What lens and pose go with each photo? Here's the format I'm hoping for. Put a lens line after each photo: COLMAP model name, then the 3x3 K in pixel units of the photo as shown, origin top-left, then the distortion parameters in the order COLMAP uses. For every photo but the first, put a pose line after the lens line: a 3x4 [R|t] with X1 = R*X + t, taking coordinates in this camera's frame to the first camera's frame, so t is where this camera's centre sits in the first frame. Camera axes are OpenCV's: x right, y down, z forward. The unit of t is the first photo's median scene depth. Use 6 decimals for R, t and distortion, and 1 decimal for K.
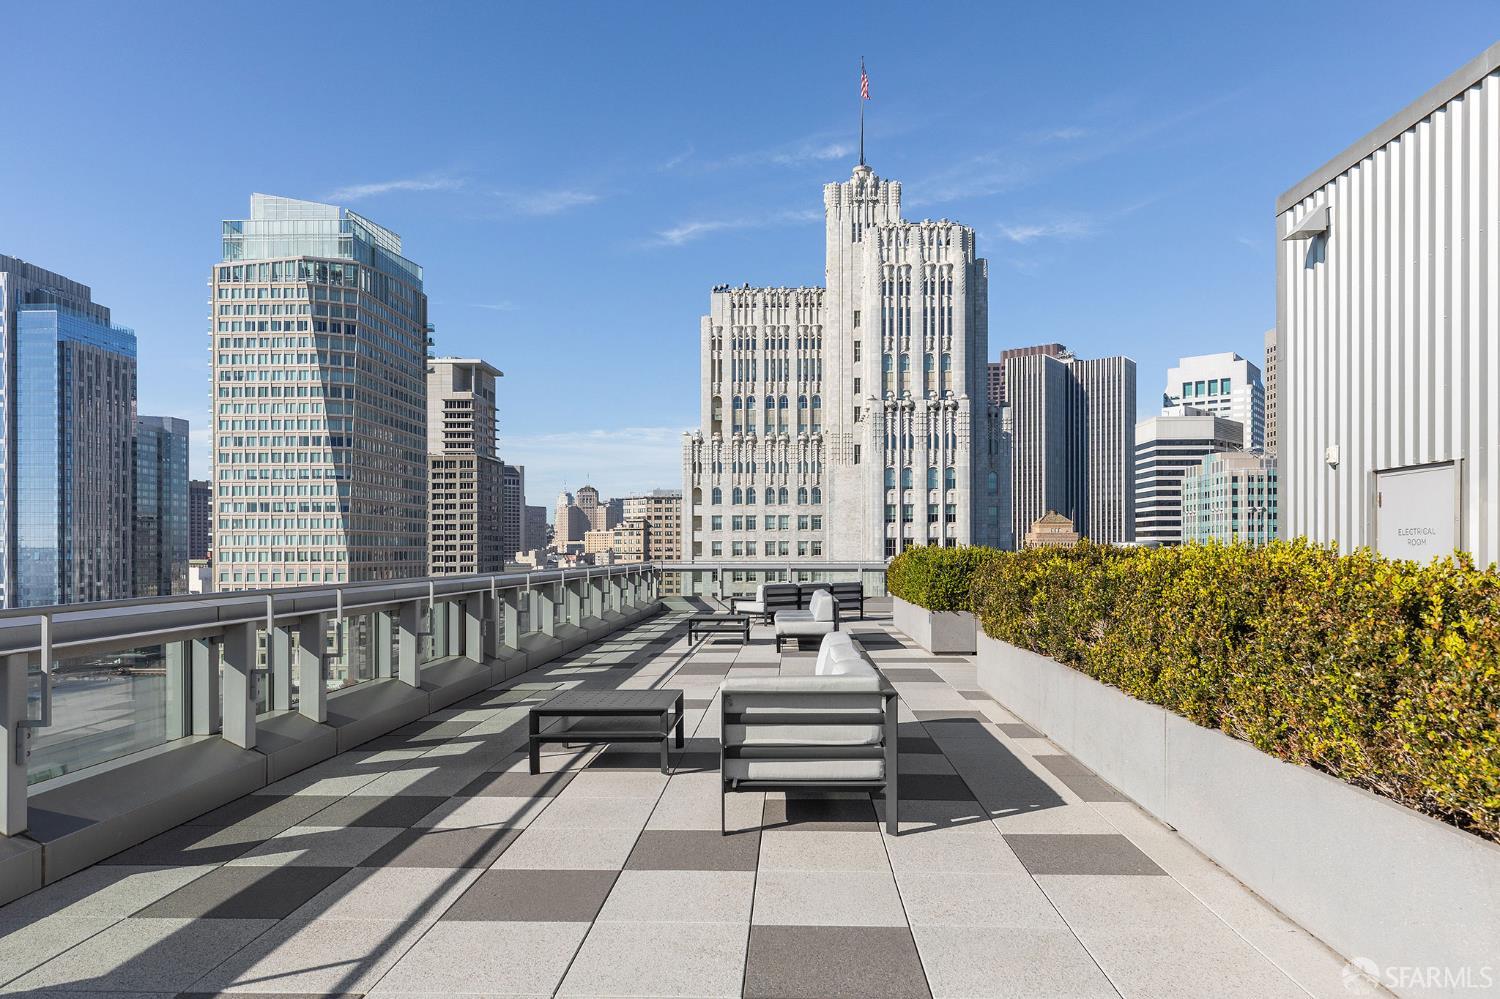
lens RADIAL K [[949.8, 0, 763.5], [0, 949.8, 545.0], [0, 0, 1]] dist [0.008018, 0.005078]
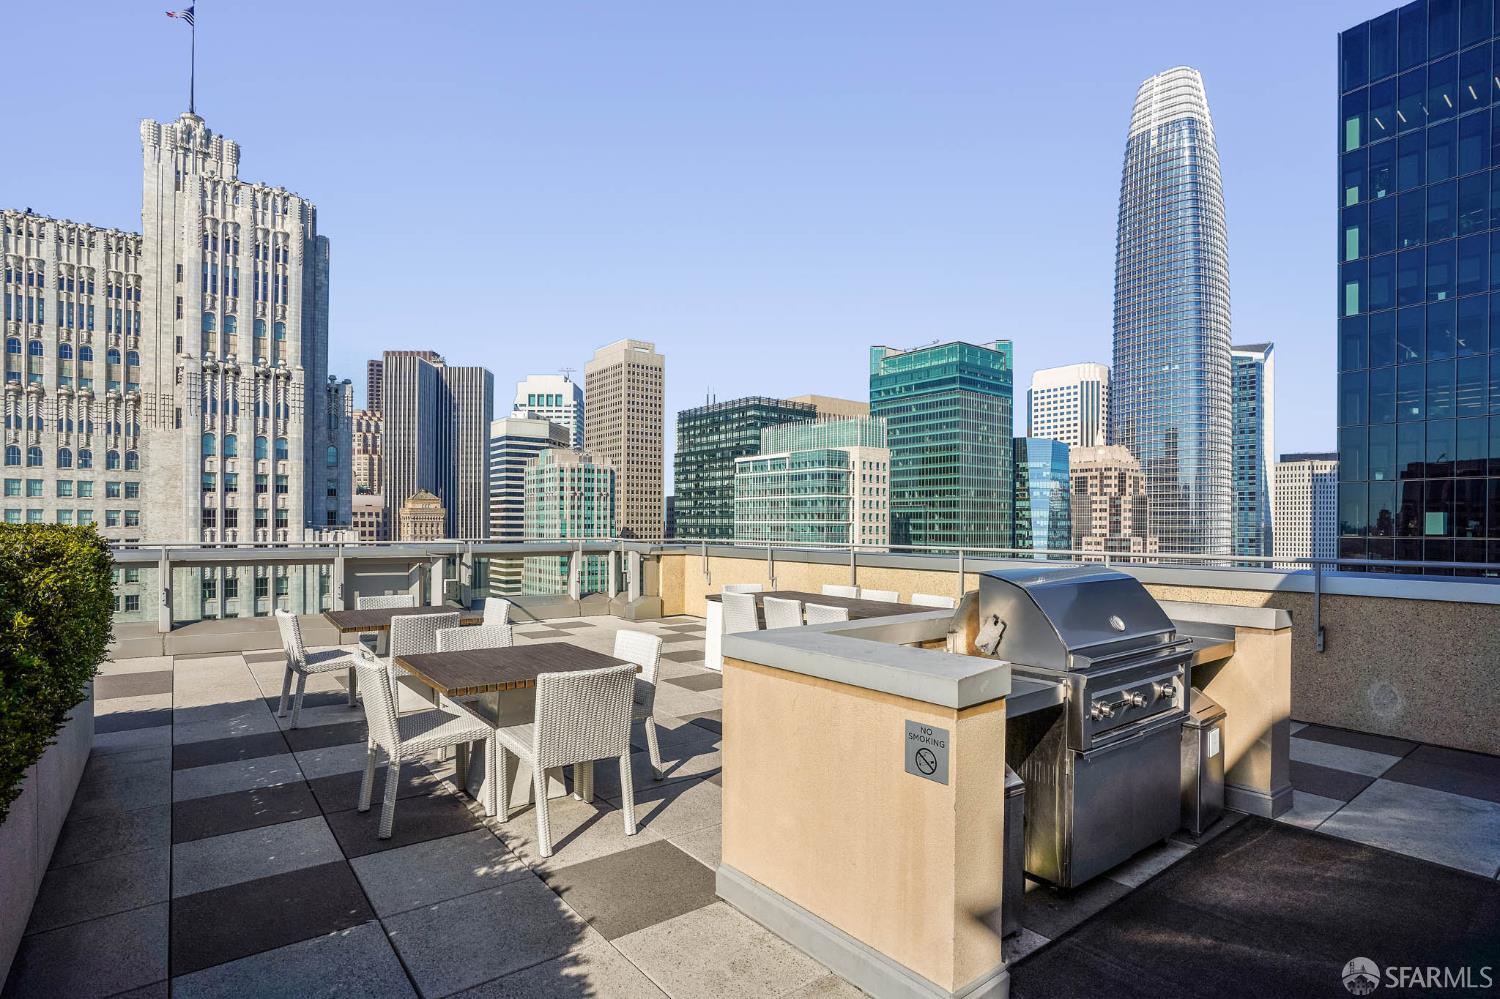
lens RADIAL K [[732.2, 0, 759.5], [0, 732.2, 525.4], [0, 0, 1]] dist [-0.017401, 0.000799]
pose [[0.757770, 0.005754, 0.652496, 0.060132], [-0.011034, 0.999931, 0.003996, 0.000703], [-0.652428, -0.010228, 0.757782, 0.077764]]
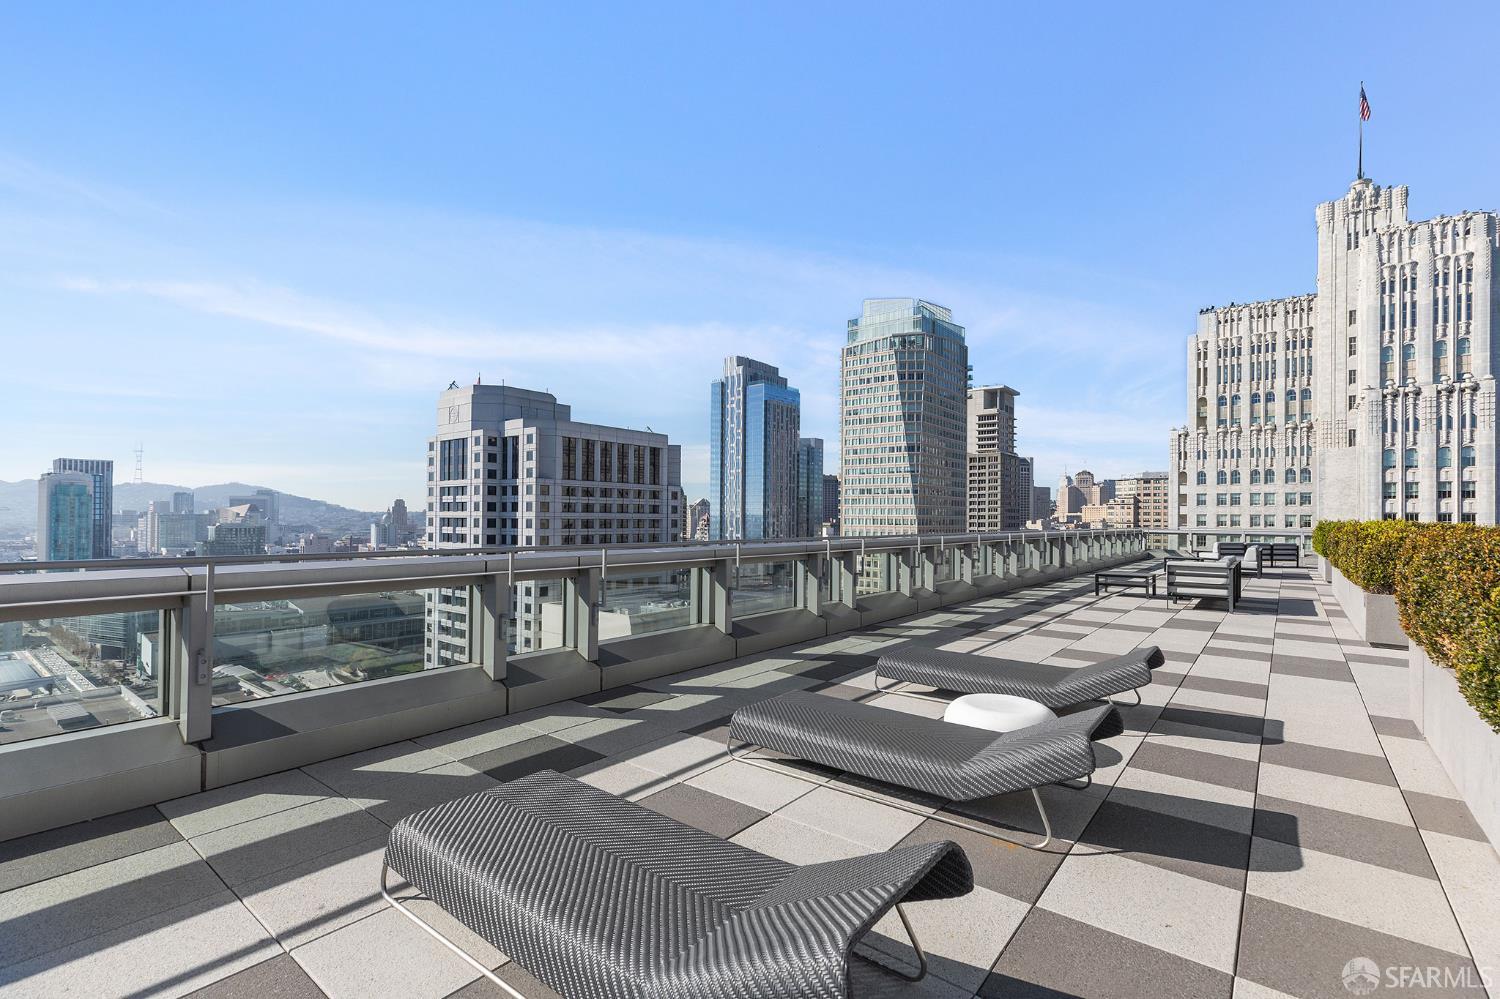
lens RADIAL K [[672.6, 0, 756.1], [0, 672.6, 510.1], [0, 0, 1]] dist [0.006137, 0.000774]
pose [[0.804571, 0.003786, -0.593844, 0.006098], [-0.008326, 0.999953, -0.004906, -0.000359], [0.593798, 0.008892, 0.804565, -0.053703]]
